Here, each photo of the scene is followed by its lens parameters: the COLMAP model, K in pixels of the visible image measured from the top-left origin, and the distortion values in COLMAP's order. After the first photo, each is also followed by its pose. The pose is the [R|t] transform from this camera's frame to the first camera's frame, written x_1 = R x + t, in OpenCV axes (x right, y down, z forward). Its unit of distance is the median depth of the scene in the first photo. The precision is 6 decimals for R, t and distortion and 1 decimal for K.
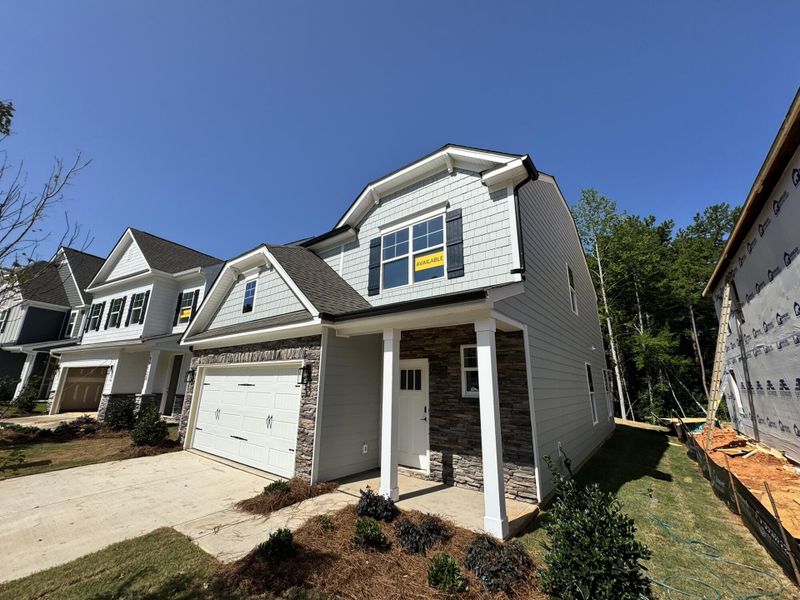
lens RADIAL K [[320.5, 0, 402.1], [0, 320.5, 296.6], [0, 0, 1]] dist [-0.001845, 0.001061]
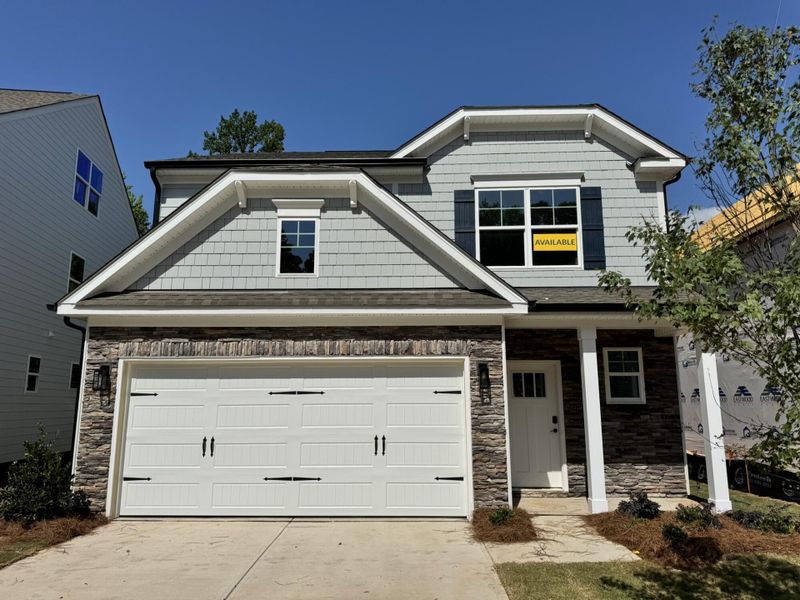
lens RADIAL K [[565.9, 0, 393.4], [0, 565.9, 303.6], [0, 0, 1]] dist [0.035893, -0.027975]
pose [[0.807950, 0.090604, 0.582243, -1.094645], [-0.143078, 0.988702, 0.044688, 0.038567], [-0.571616, -0.119412, 0.811786, 0.052963]]
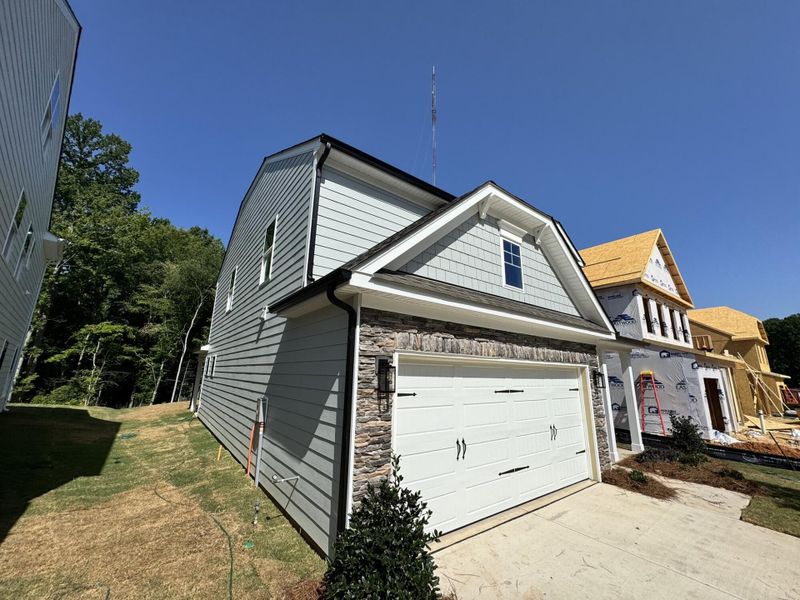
lens RADIAL K [[320.5, 0, 396.6], [0, 320.5, 299.3], [0, 0, 1]] dist [-0.001845, 0.001061]
pose [[0.261788, 0.212887, 0.941353, -1.387098], [-0.266671, 0.953353, -0.141440, 0.279668], [-0.927553, -0.214004, 0.306347, 1.185904]]
